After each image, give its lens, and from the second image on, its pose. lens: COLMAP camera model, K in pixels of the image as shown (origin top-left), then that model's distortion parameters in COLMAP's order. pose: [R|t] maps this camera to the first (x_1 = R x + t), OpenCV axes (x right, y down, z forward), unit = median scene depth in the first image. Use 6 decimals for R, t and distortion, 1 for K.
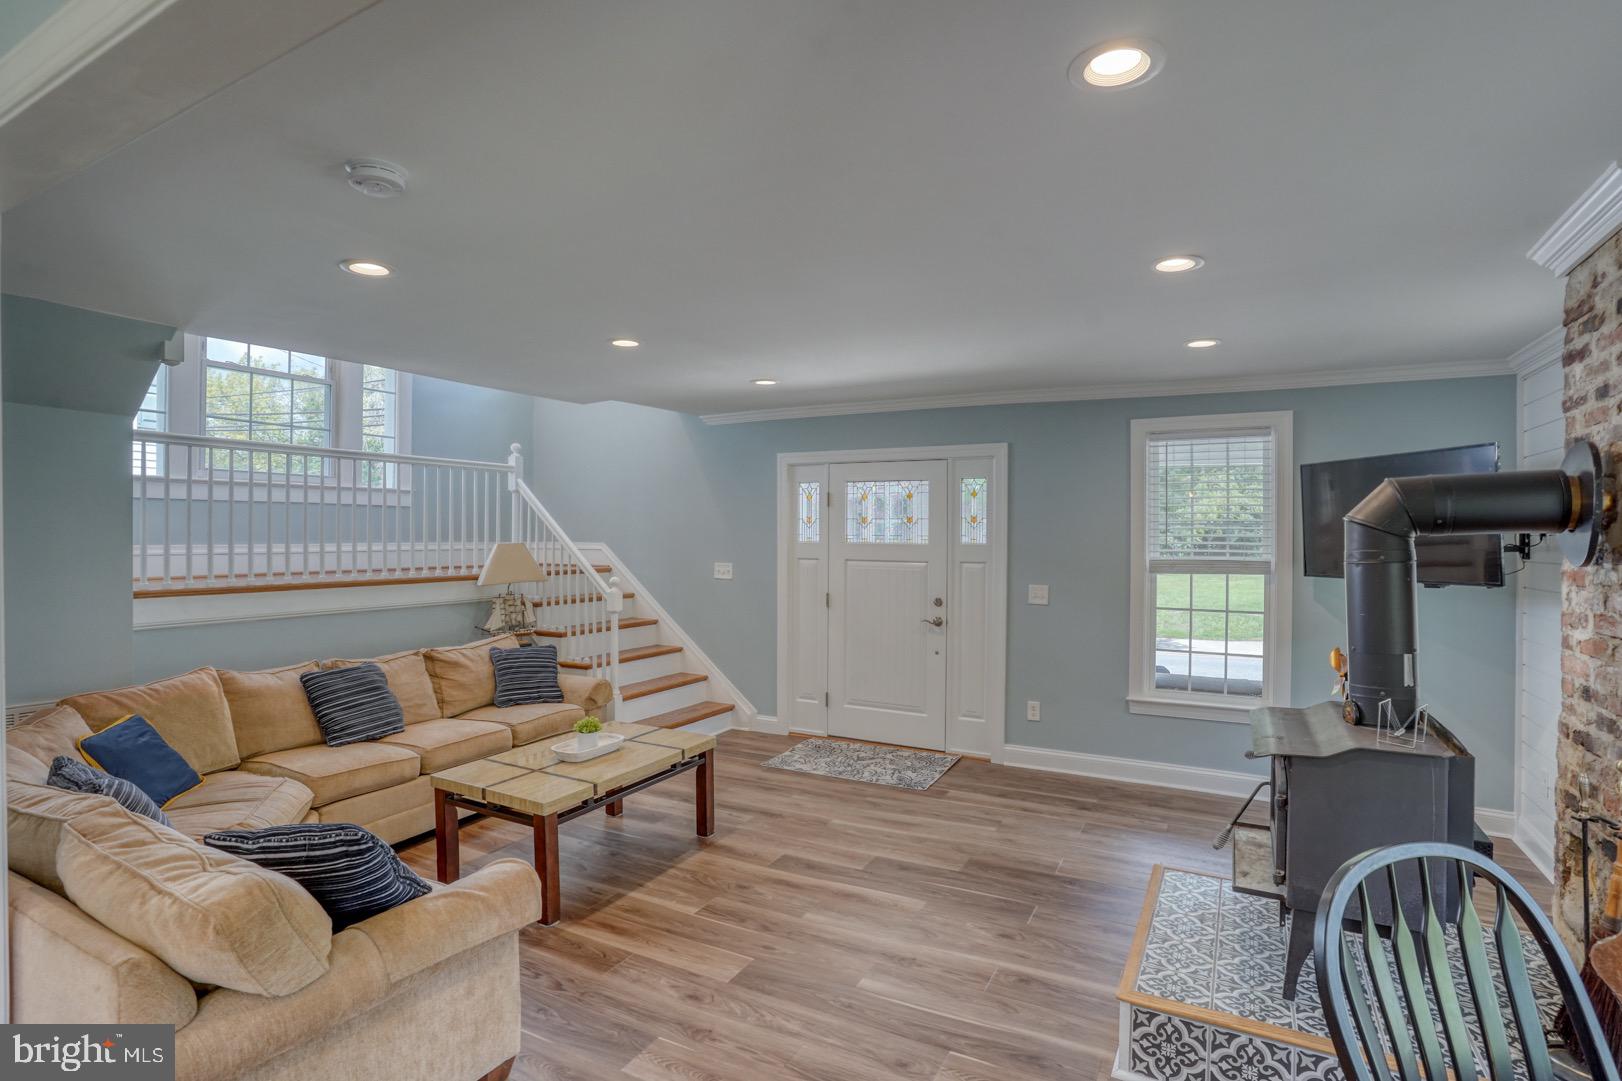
lens RADIAL K [[803.6, 0, 803.7], [0, 803.6, 535.8], [0, 0, 1]] dist [-0.026622, 0.001722]
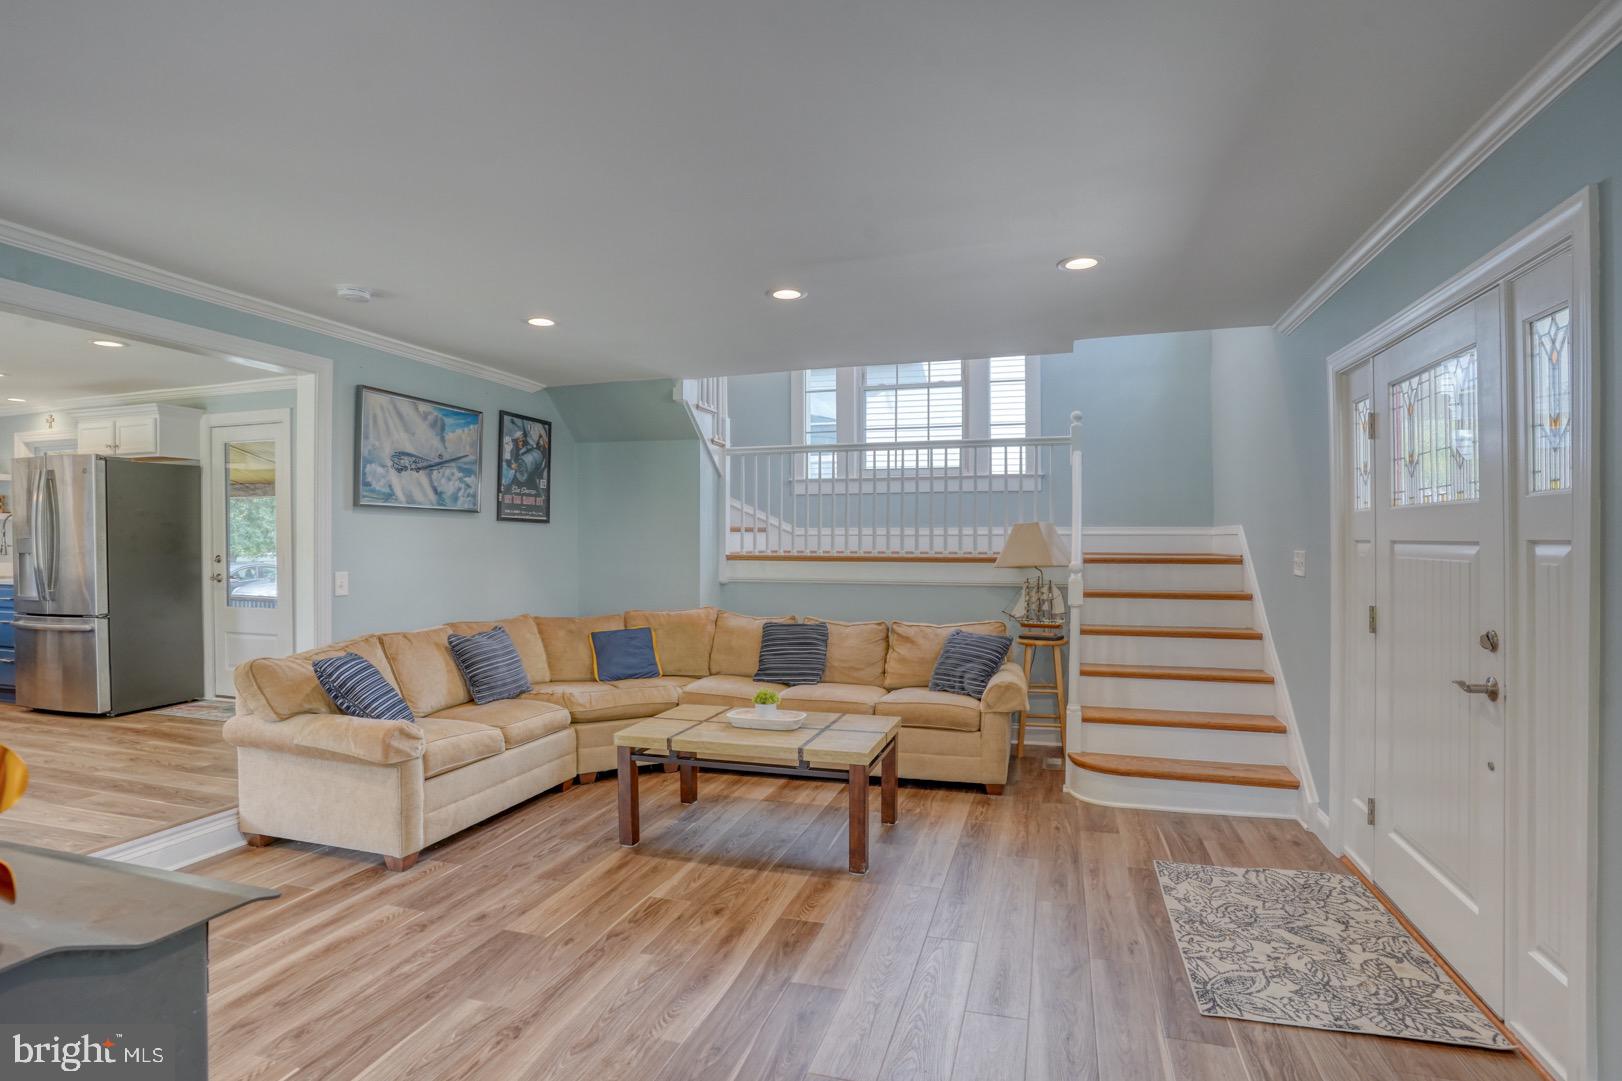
lens RADIAL K [[803.6, 0, 804.3], [0, 803.6, 548.0], [0, 0, 1]] dist [-0.026622, 0.001722]
pose [[0.193752, 0.006716, -0.981028, 0.511887], [0.006552, 0.999945, 0.008139, 0.032325], [0.981029, -0.008005, 0.193698, 0.617313]]
